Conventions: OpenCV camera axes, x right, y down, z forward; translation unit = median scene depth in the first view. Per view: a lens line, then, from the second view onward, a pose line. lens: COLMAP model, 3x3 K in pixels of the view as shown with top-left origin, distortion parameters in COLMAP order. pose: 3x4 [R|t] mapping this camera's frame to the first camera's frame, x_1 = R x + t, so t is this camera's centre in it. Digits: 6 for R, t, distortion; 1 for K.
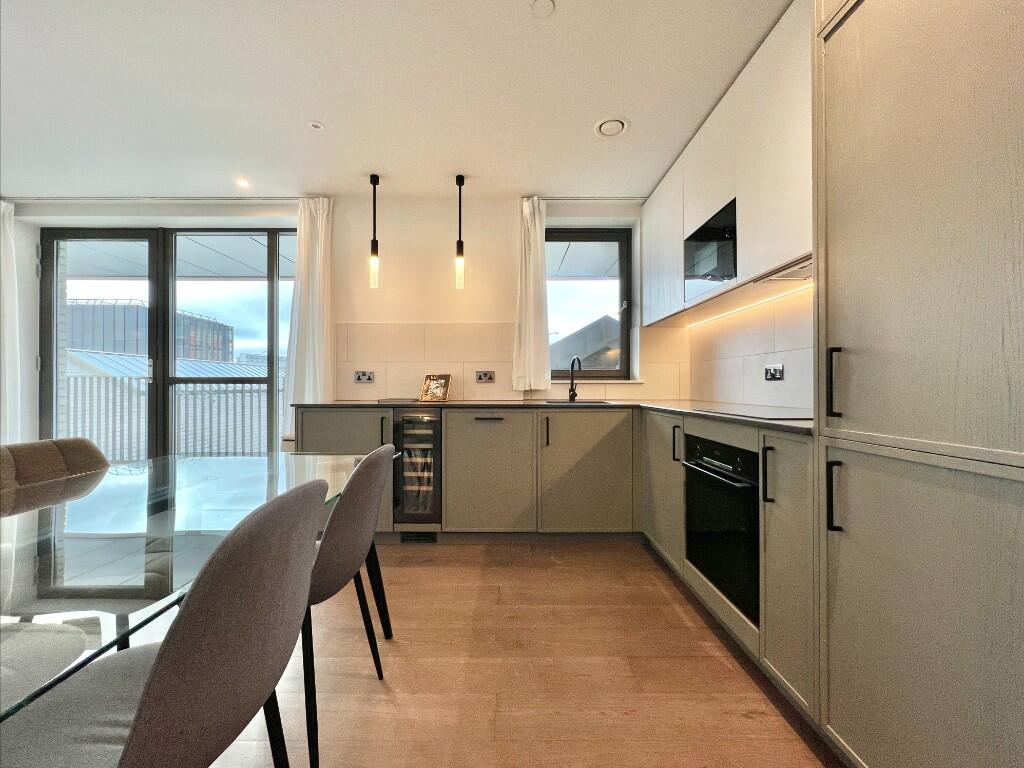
lens RADIAL K [[413.0, 0, 511.3], [0, 413.0, 385.9], [0, 0, 1]] dist [-0.001474, -0.000332]
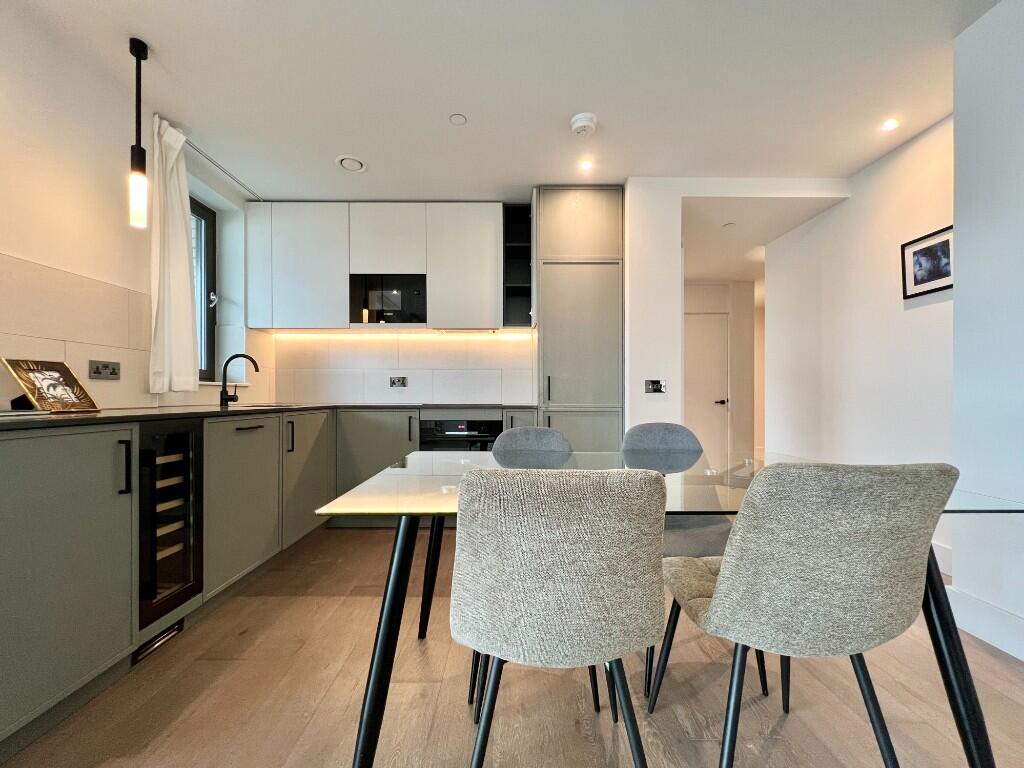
lens RADIAL K [[413.4, 0, 512.3], [0, 413.4, 397.7], [0, 0, 1]] dist [-0.000710, -0.000167]
pose [[0.006135, -0.002521, 0.999978, -0.828158], [0.001205, 0.999996, 0.002514, 0.021586], [-0.999980, 0.001189, 0.006138, 0.495588]]
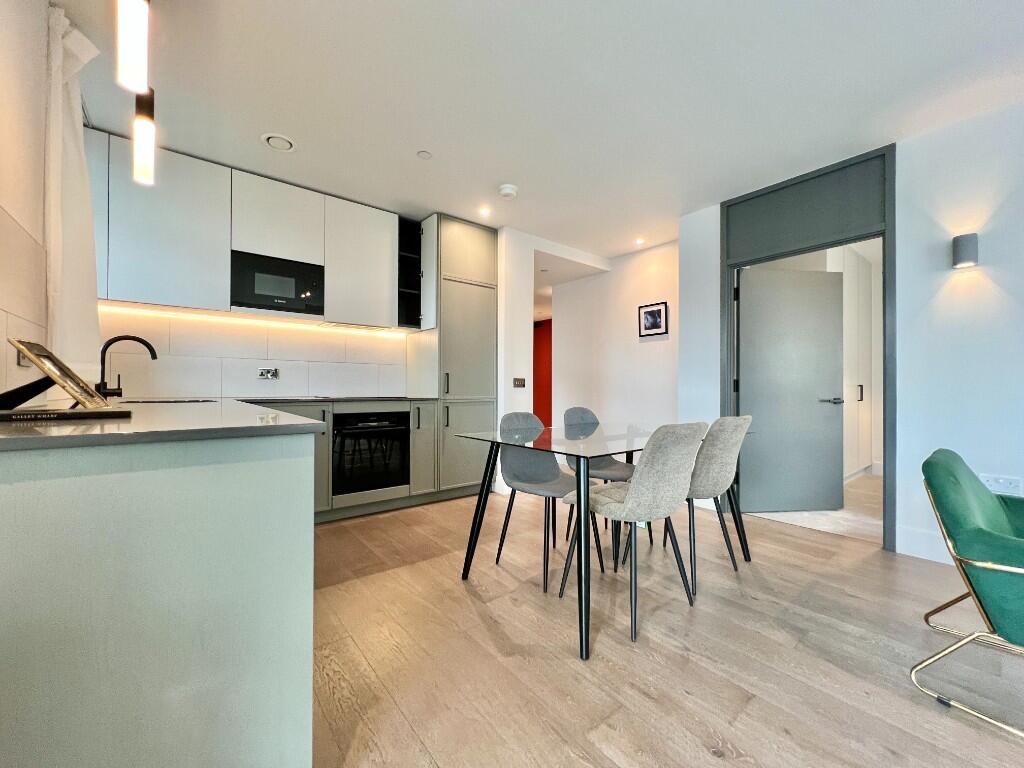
lens RADIAL K [[413.0, 0, 511.3], [0, 413.0, 385.9], [0, 0, 1]] dist [-0.001474, -0.000332]
pose [[-0.614255, 0.004858, 0.789092, -0.897531], [-0.002606, 0.999963, -0.008185, 0.018007], [-0.789103, -0.007084, -0.614220, 1.075061]]
